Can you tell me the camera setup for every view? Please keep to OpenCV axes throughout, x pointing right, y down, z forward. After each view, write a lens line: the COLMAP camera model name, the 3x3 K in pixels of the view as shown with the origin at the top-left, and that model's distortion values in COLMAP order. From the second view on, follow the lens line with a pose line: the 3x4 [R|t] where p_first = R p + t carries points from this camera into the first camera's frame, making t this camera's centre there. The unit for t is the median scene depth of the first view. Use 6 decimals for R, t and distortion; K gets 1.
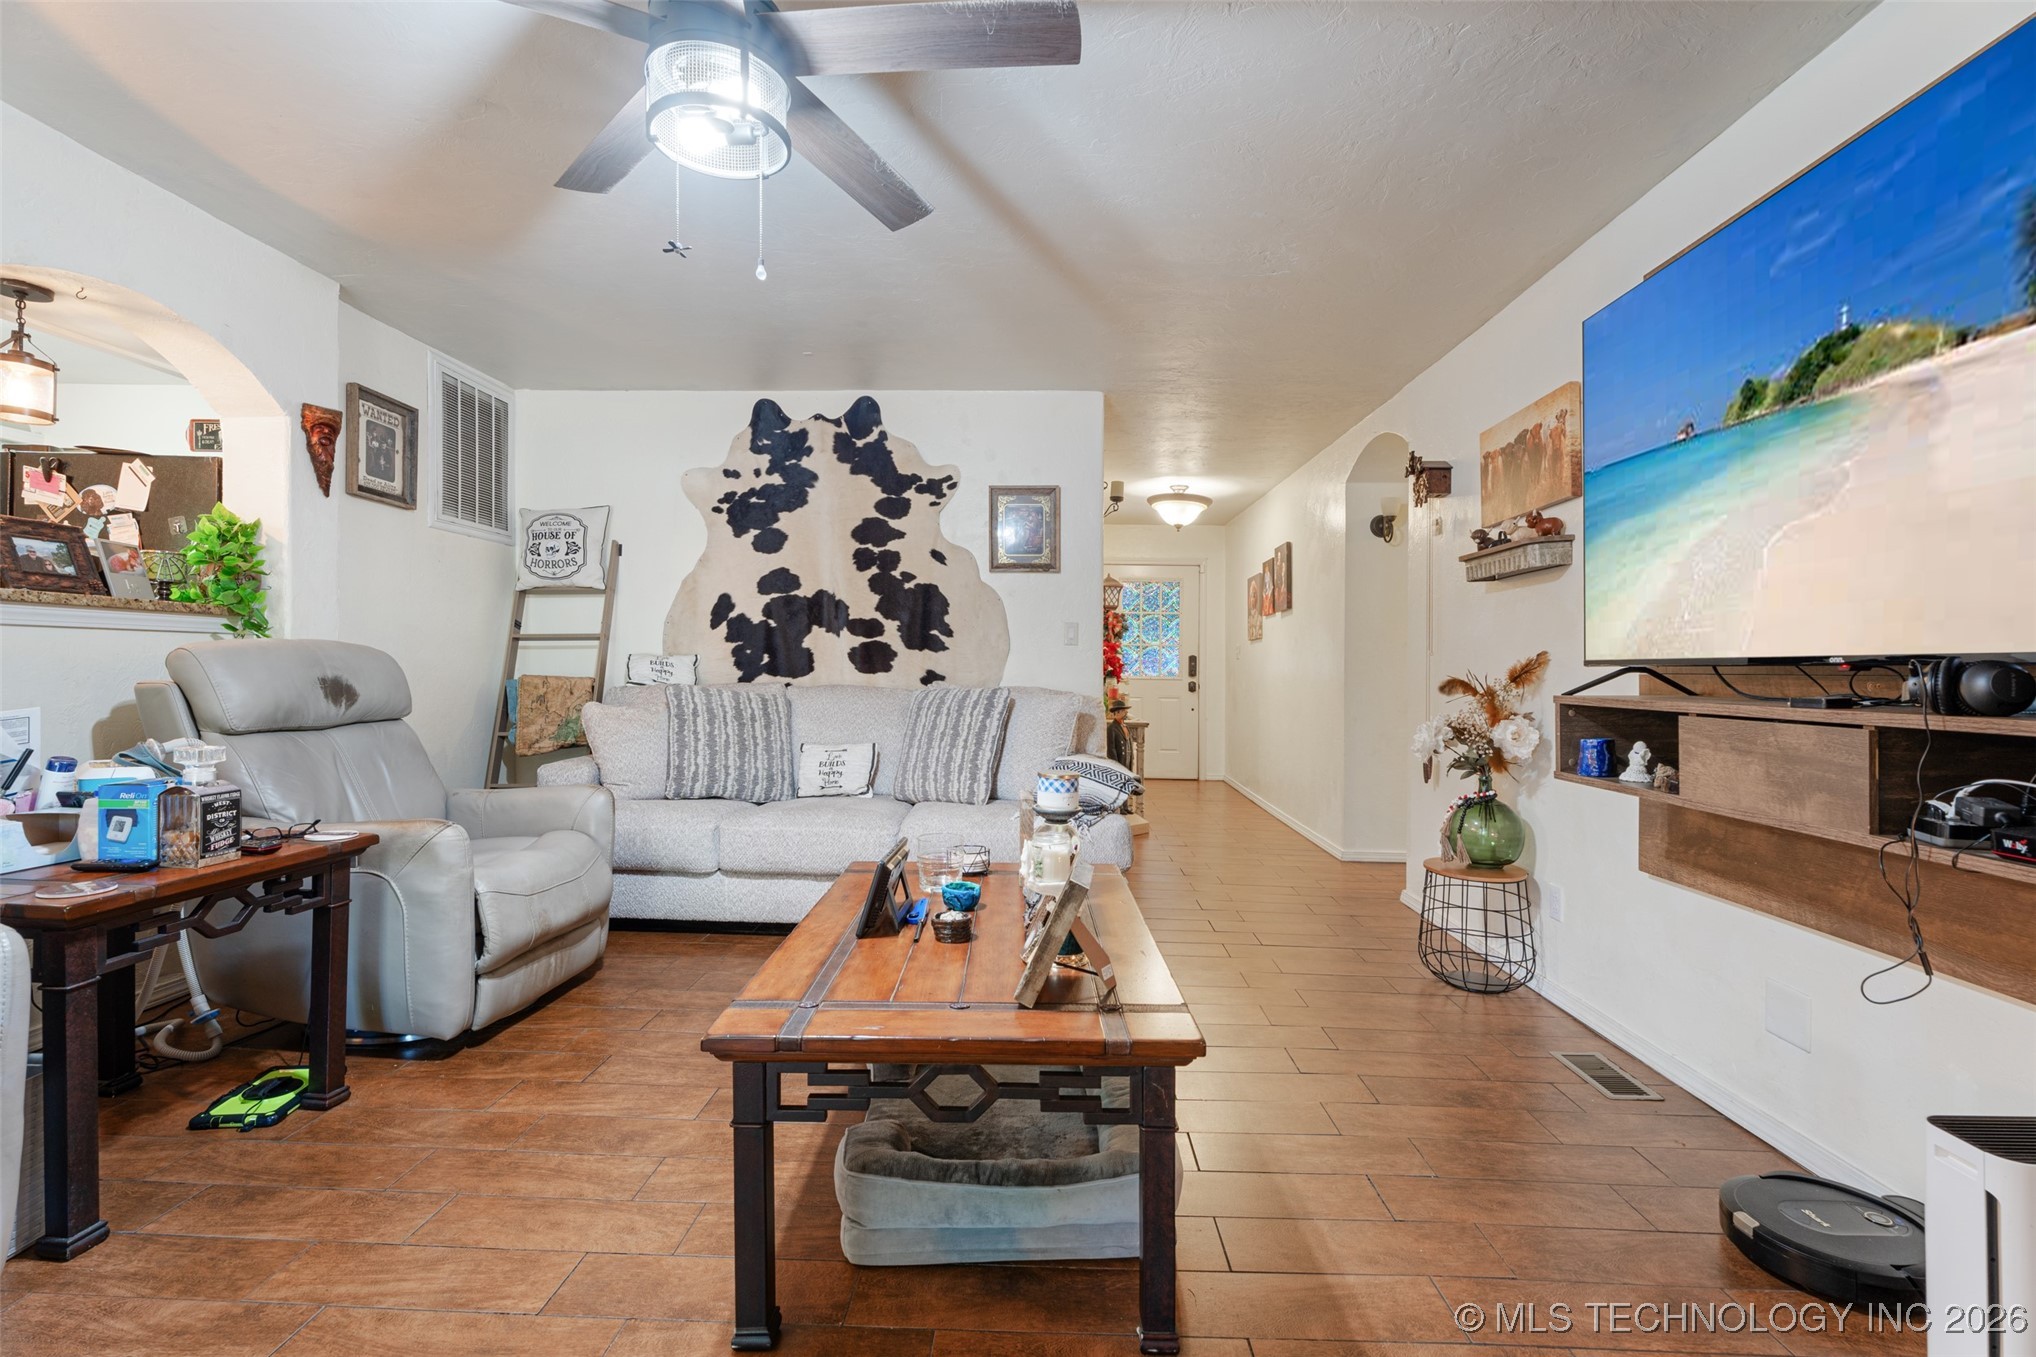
lens RADIAL K [[914.4, 0, 1013.8], [0, 914.4, 672.1], [0, 0, 1]] dist [0.001830, 0.002713]
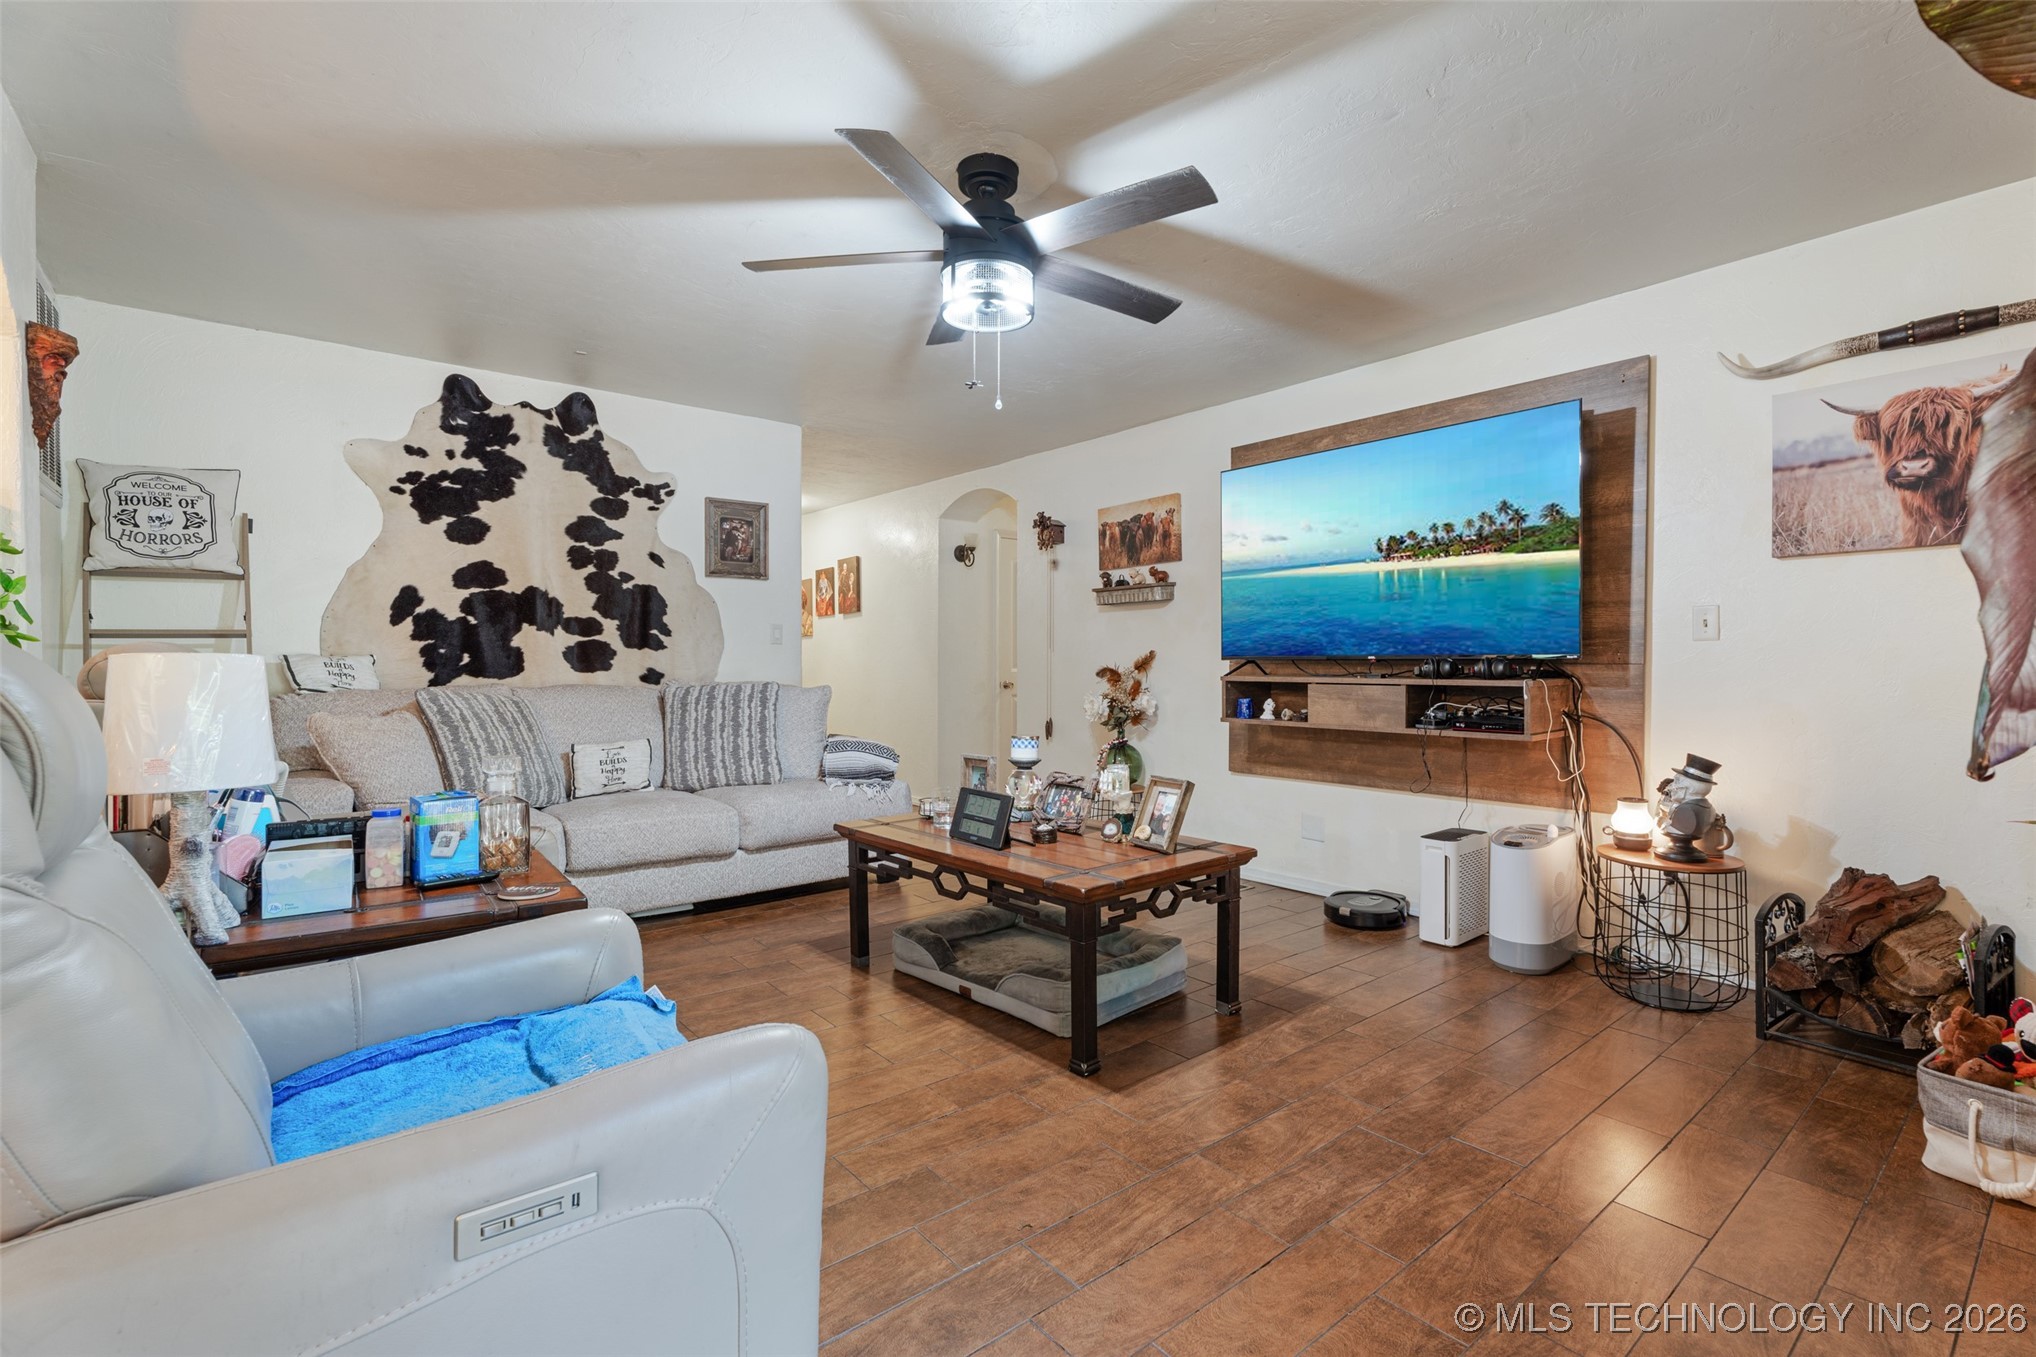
lens RADIAL K [[914.4, 0, 1006.5], [0, 914.4, 672.8], [0, 0, 1]] dist [0.001830, 0.002713]
pose [[0.757900, -0.019797, 0.652070, -0.463010], [0.012964, 0.999799, 0.015286, -0.007608], [-0.652242, -0.003132, 0.758005, -0.052591]]
